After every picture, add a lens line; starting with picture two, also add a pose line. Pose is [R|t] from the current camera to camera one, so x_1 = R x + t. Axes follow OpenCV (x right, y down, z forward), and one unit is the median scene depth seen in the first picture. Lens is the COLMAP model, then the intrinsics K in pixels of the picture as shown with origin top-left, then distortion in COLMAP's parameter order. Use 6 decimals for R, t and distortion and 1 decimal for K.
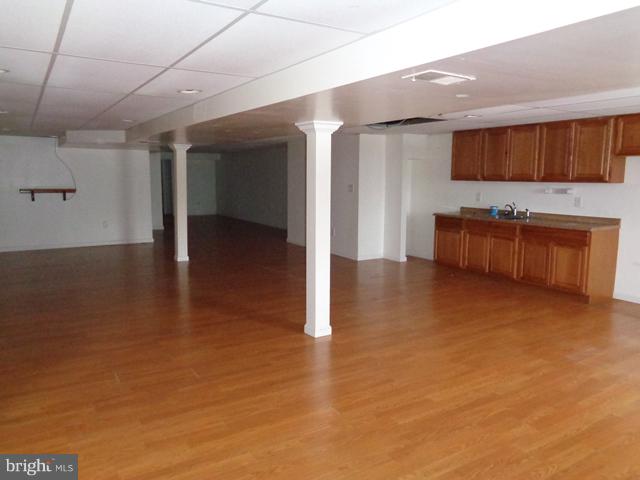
lens RADIAL K [[484.3, 0, 321.0], [0, 484.3, 239.0], [0, 0, 1]] dist [0.003388, -0.000993]
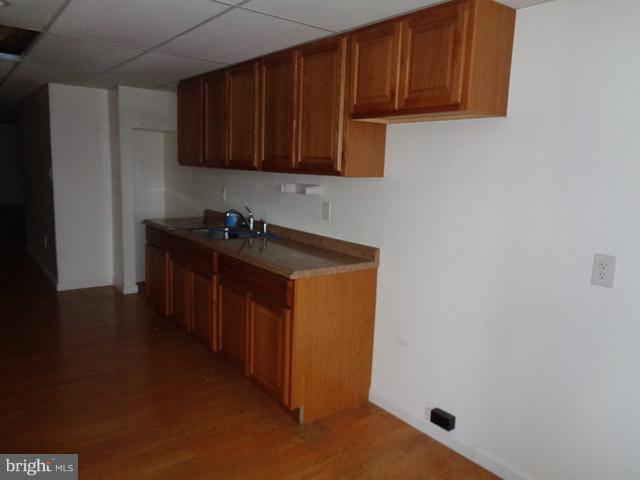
lens RADIAL K [[484.3, 0, 319.0], [0, 484.3, 240.4], [0, 0, 1]] dist [0.003388, -0.000993]
pose [[0.996050, 0.017367, 0.087083, 0.506092], [-0.019800, 0.999435, 0.027157, -0.061884], [-0.086562, -0.028774, 0.995831, 0.501112]]
